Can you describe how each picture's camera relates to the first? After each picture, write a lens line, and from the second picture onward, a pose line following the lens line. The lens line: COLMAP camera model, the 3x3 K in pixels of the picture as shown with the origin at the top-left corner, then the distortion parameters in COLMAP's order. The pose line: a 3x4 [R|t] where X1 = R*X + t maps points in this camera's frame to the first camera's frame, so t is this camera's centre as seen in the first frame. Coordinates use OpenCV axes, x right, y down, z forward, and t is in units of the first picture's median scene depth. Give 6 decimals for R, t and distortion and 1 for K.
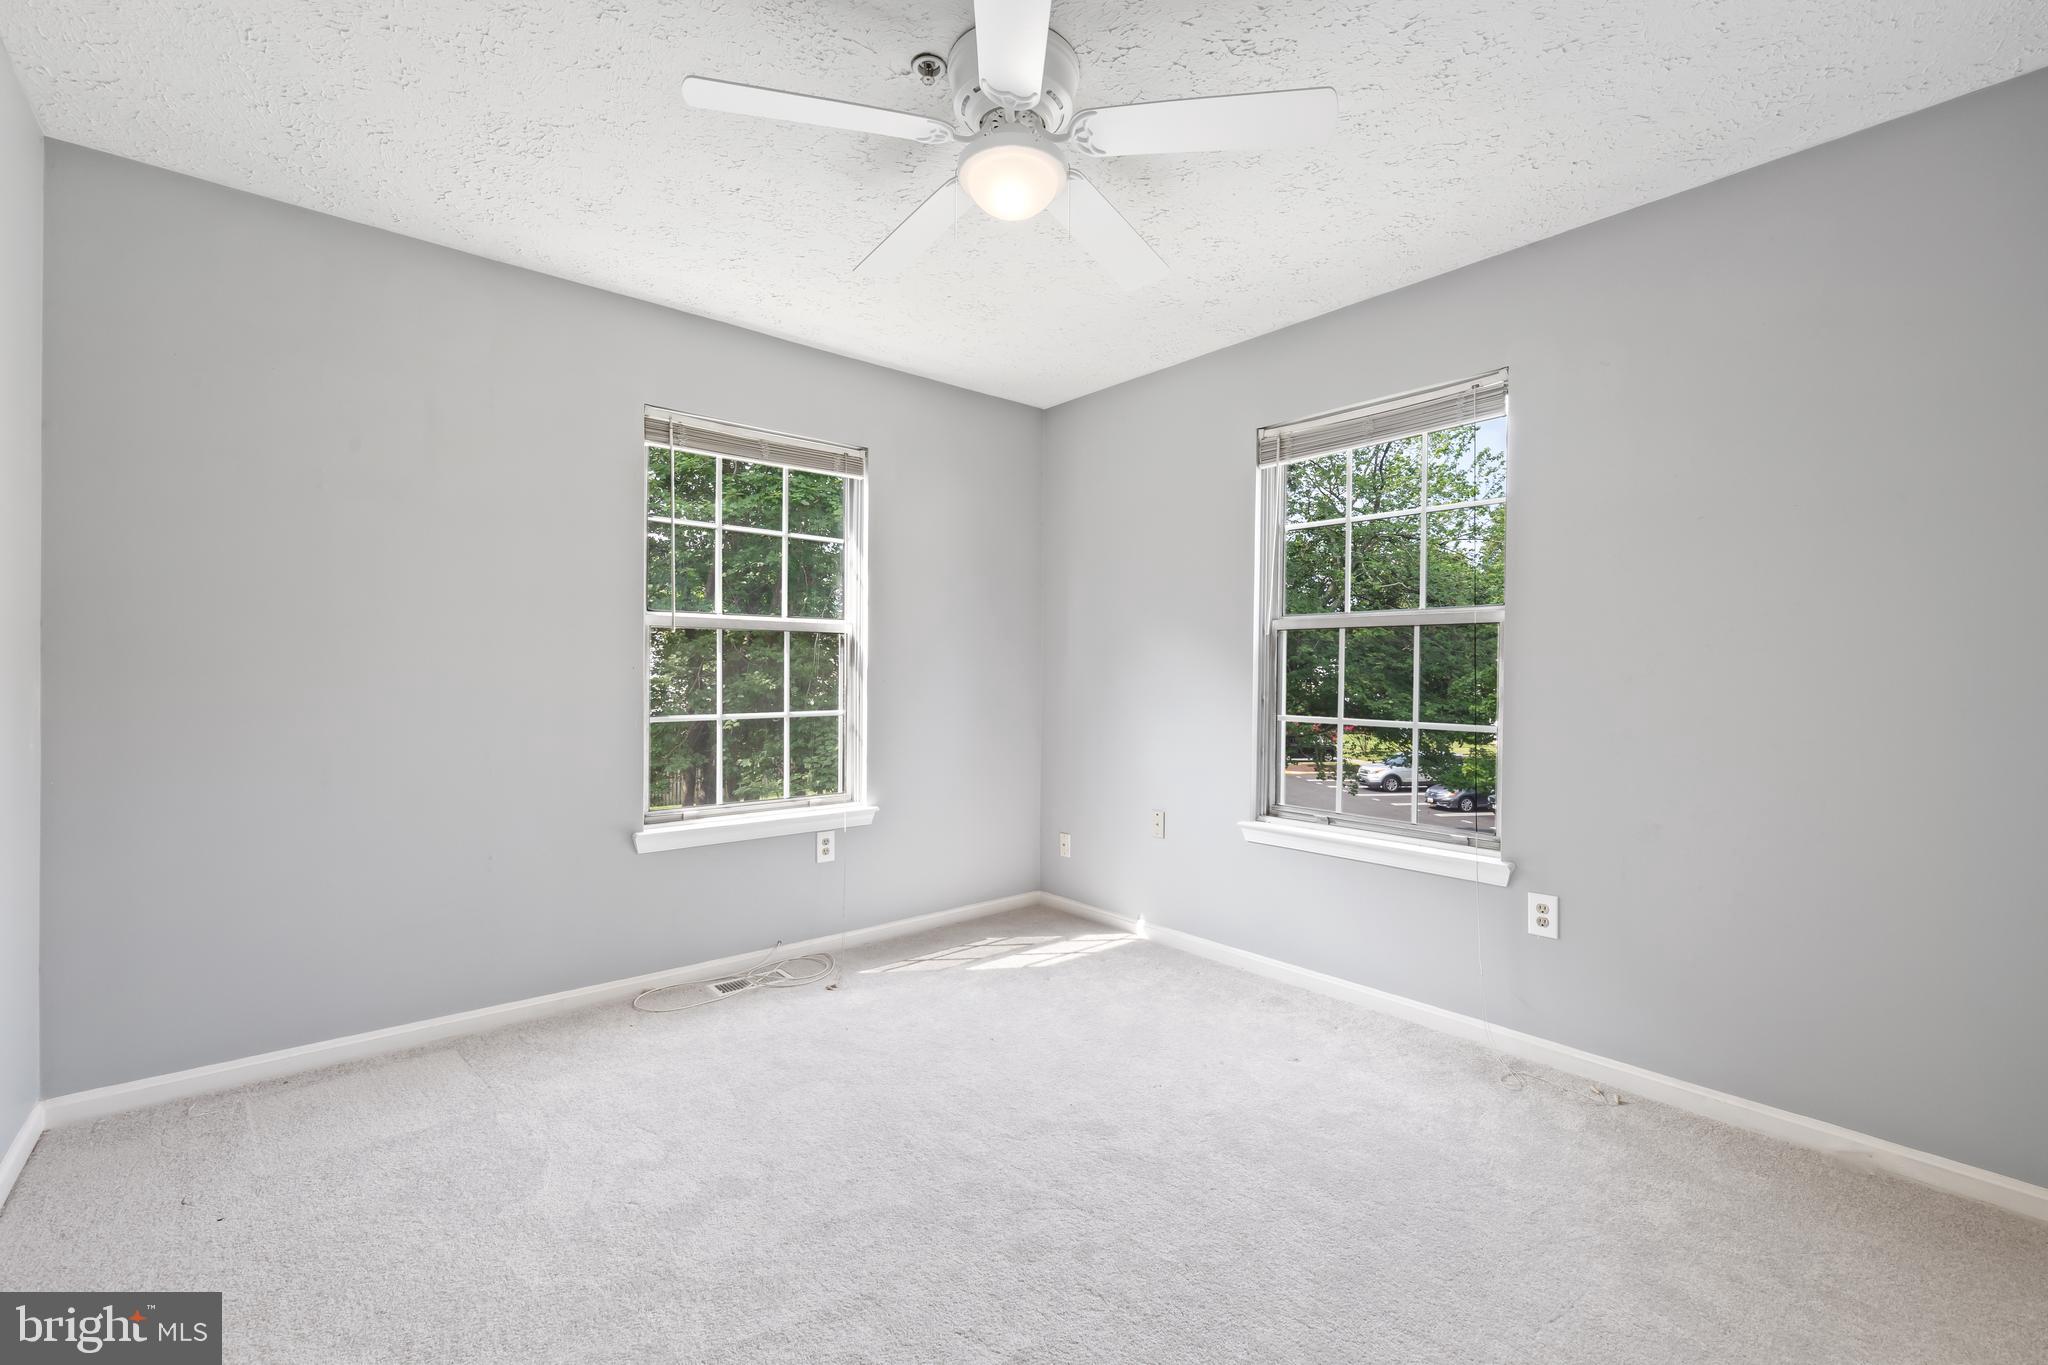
lens RADIAL K [[866.3, 0, 1024.4], [0, 866.3, 682.2], [0, 0, 1]] dist [0.004332, 0.000305]
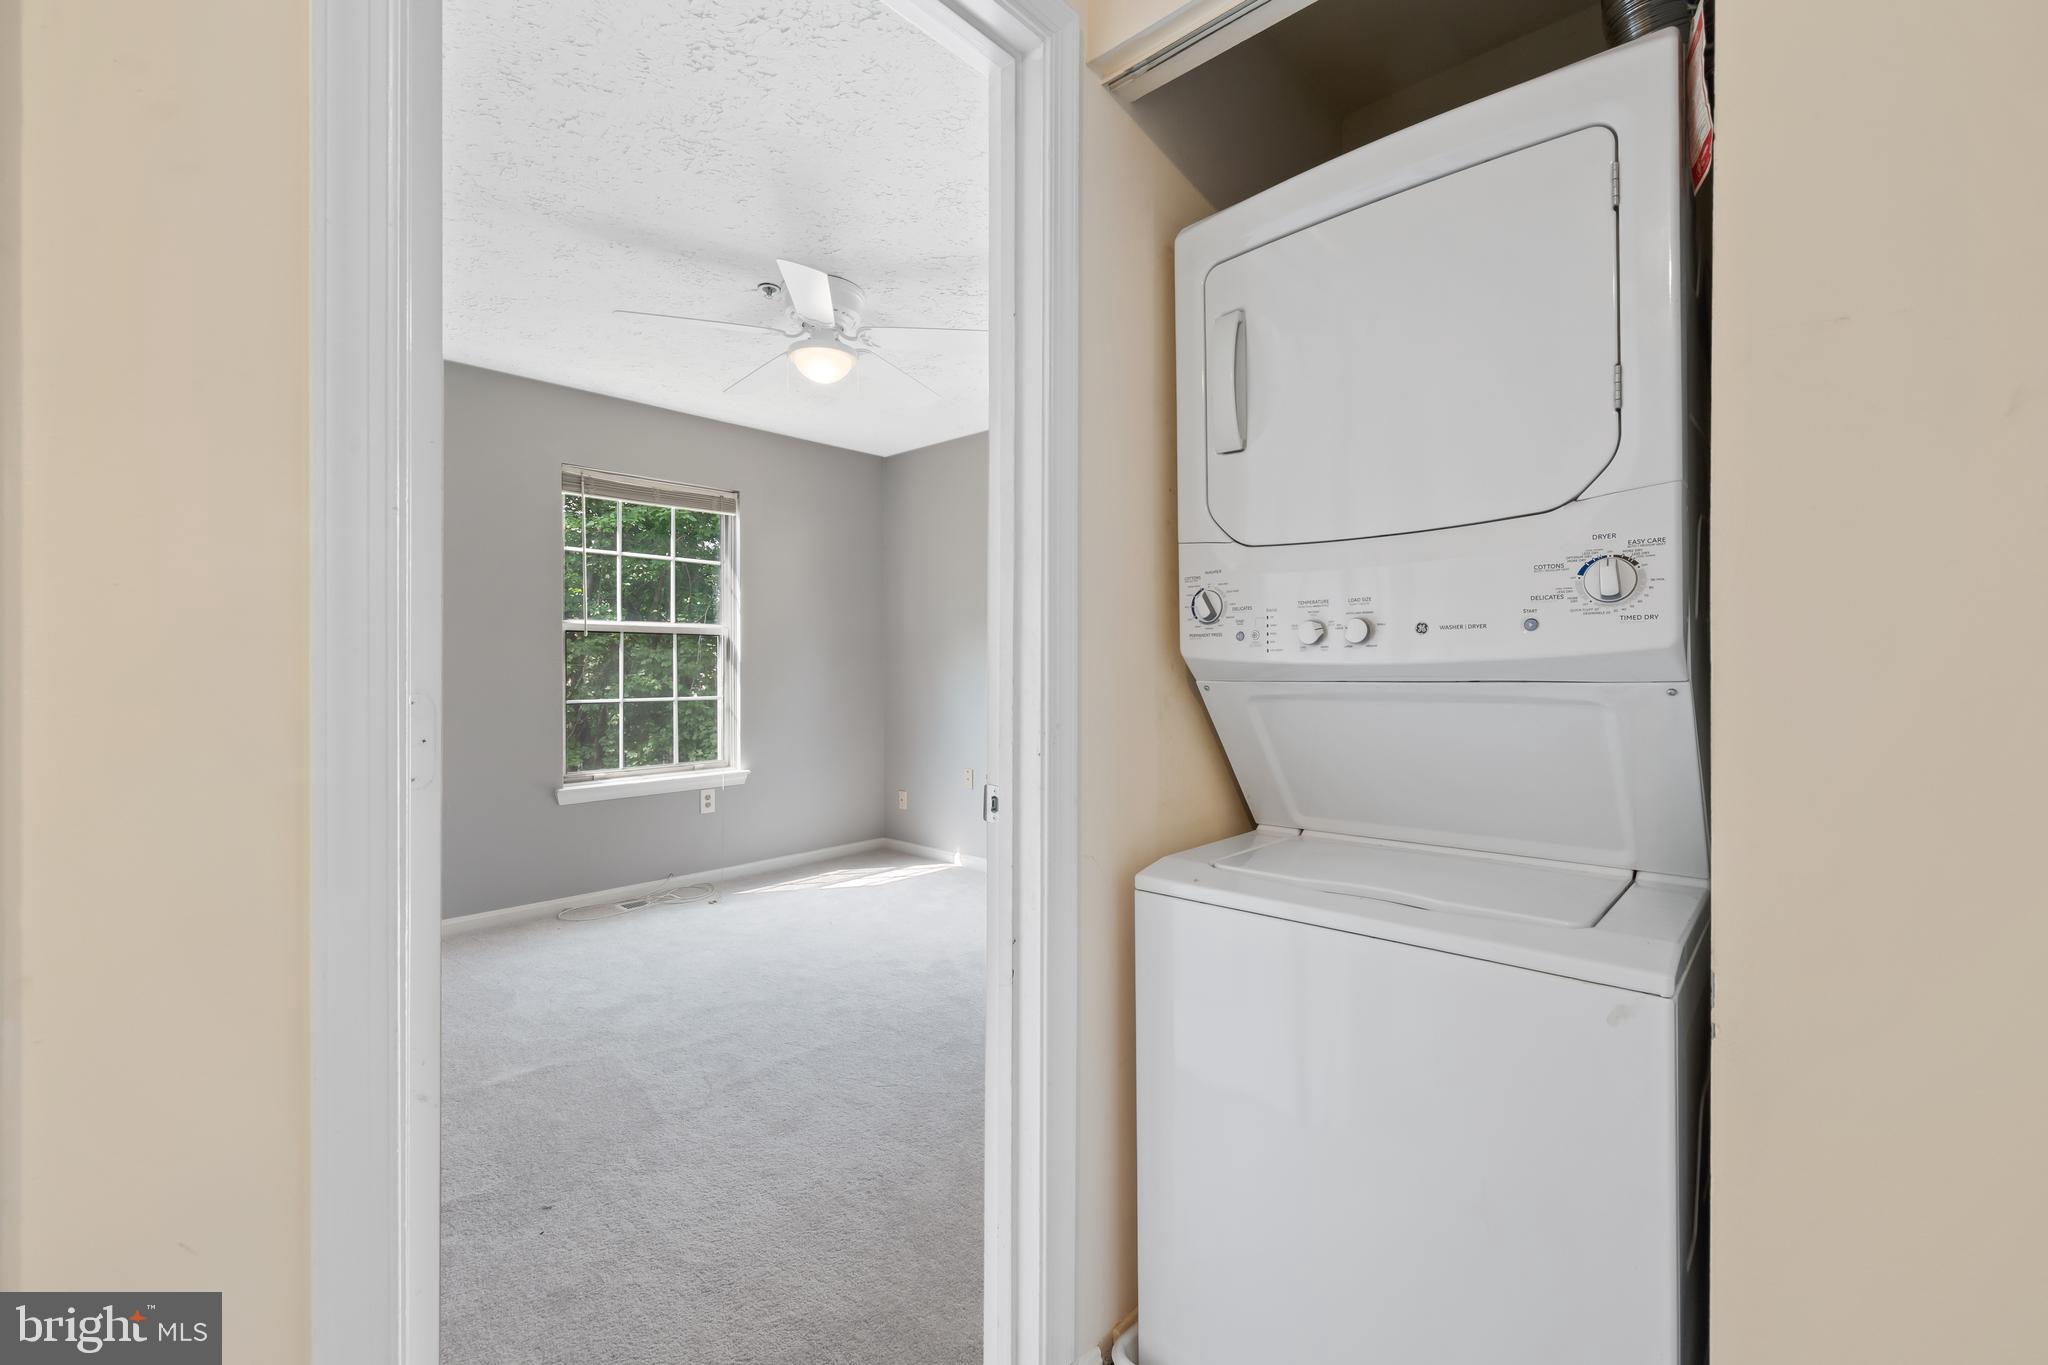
lens RADIAL K [[866.3, 0, 1023.3], [0, 866.3, 673.5], [0, 0, 1]] dist [0.004332, 0.000305]
pose [[0.992431, -0.007527, 0.122571, 0.080245], [0.007546, 0.999971, 0.000305, 0.003398], [-0.122570, 0.000622, 0.992460, -0.338384]]
